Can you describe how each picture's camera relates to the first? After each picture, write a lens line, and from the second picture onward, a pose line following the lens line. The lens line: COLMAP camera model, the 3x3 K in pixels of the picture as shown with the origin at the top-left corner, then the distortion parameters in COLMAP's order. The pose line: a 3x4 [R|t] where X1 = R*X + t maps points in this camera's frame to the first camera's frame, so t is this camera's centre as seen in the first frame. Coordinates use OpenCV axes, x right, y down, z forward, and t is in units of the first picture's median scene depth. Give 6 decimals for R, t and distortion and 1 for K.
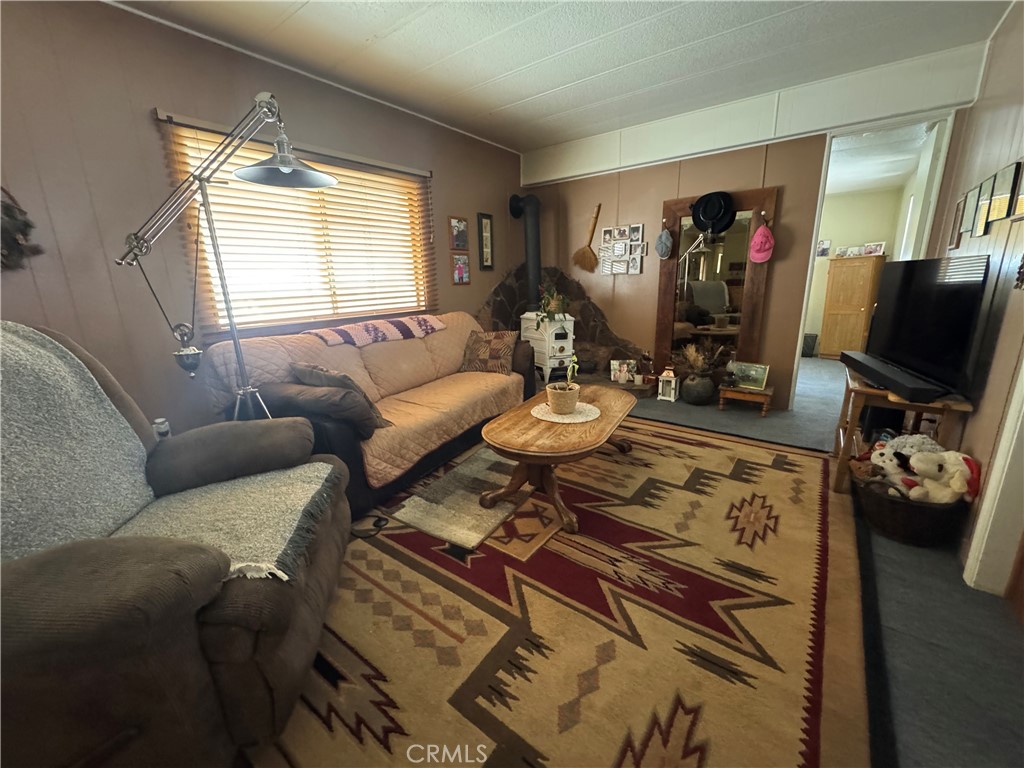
lens RADIAL K [[412.9, 0, 512.8], [0, 412.9, 383.7], [0, 0, 1]] dist [-0.001434, 0.000046]
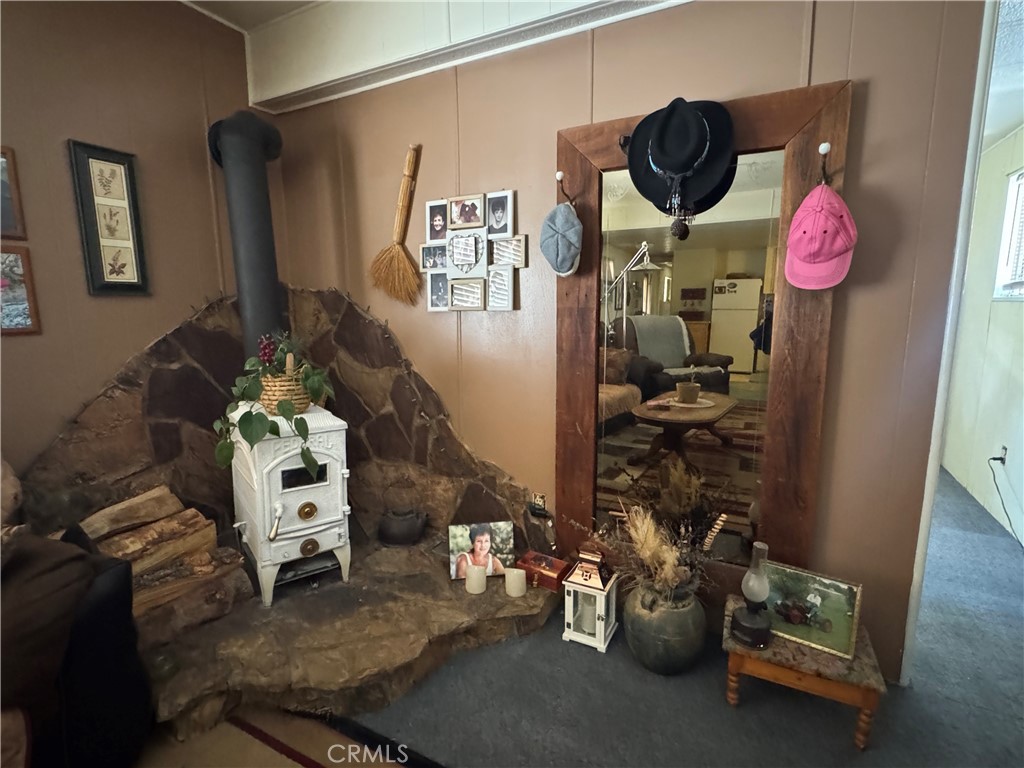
lens RADIAL K [[499.2, 0, 512.6], [0, 499.2, 384.5], [0, 0, 1]] dist [-0.005856, -0.000021]
pose [[0.986444, -0.011719, 0.163677, 0.225614], [0.025892, 0.996067, -0.084730, -0.151933], [-0.162040, 0.087820, 0.982869, 0.522522]]
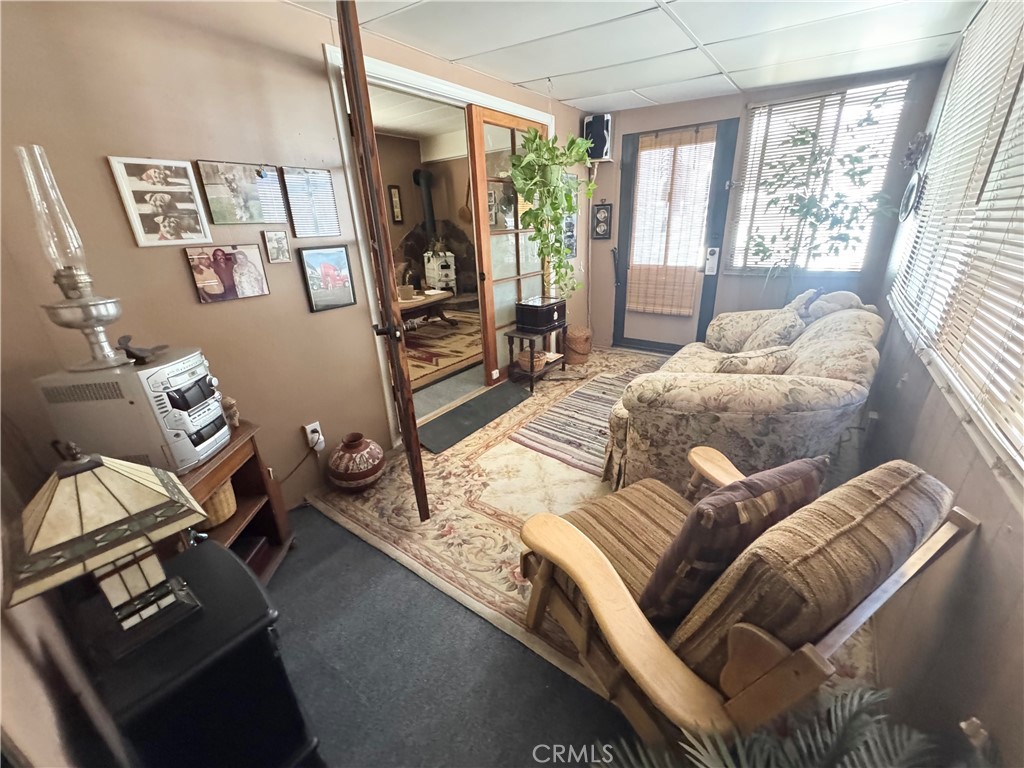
lens RADIAL K [[412.9, 0, 510.8], [0, 412.9, 383.6], [0, 0, 1]] dist [-0.001434, 0.000046]
pose [[0.999693, -0.024582, 0.002995, 0.346137], [0.024006, 0.991680, 0.126471, 0.131178], [-0.006079, -0.126360, 0.991966, -0.608466]]
